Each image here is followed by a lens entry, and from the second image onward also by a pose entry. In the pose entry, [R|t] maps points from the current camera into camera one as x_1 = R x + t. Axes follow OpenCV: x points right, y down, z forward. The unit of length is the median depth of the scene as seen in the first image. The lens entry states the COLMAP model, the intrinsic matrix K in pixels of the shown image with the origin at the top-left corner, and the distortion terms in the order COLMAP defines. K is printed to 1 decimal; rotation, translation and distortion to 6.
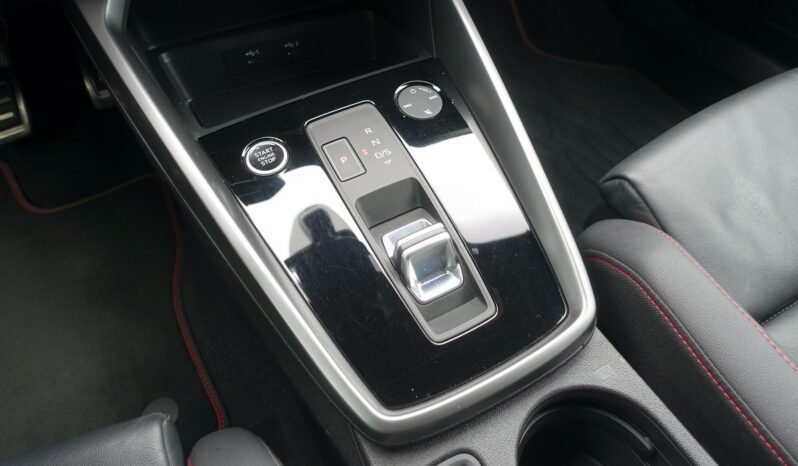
lens RADIAL K [[548.8, 0, 401.3], [0, 548.8, 229.8], [0, 0, 1]] dist [-0.003781, 0.012228]
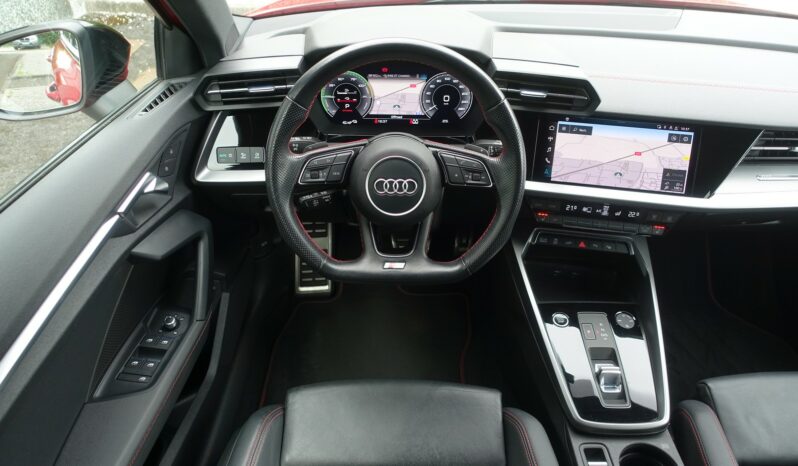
lens RADIAL K [[548.8, 0, 398.4], [0, 548.8, 231.8], [0, 0, 1]] dist [-0.003781, 0.012228]
pose [[0.880730, 0.312445, -0.355939, -0.115602], [-0.390547, 0.904258, -0.172601, 0.238999], [0.267933, 0.291025, 0.918431, -1.721983]]
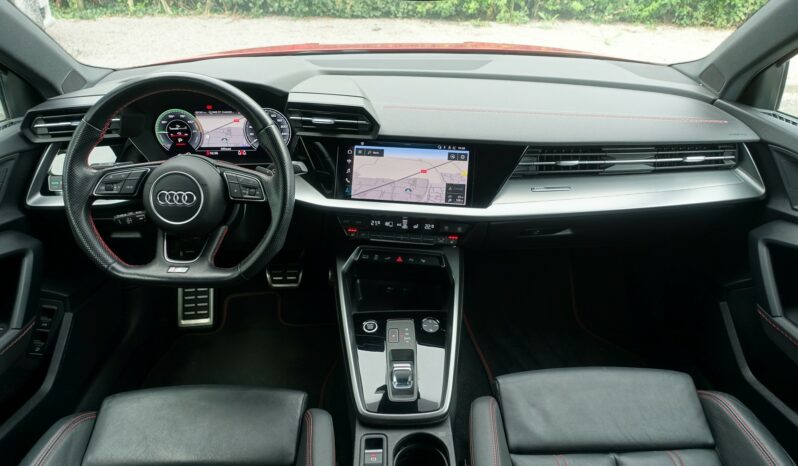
lens RADIAL K [[548.8, 0, 399.5], [0, 548.8, 233.0], [0, 0, 1]] dist [-0.003781, 0.012228]
pose [[0.890798, 0.243746, -0.383494, 0.843094], [-0.364296, 0.887531, -0.282095, 0.181252], [0.271603, 0.390995, 0.879406, -1.625290]]
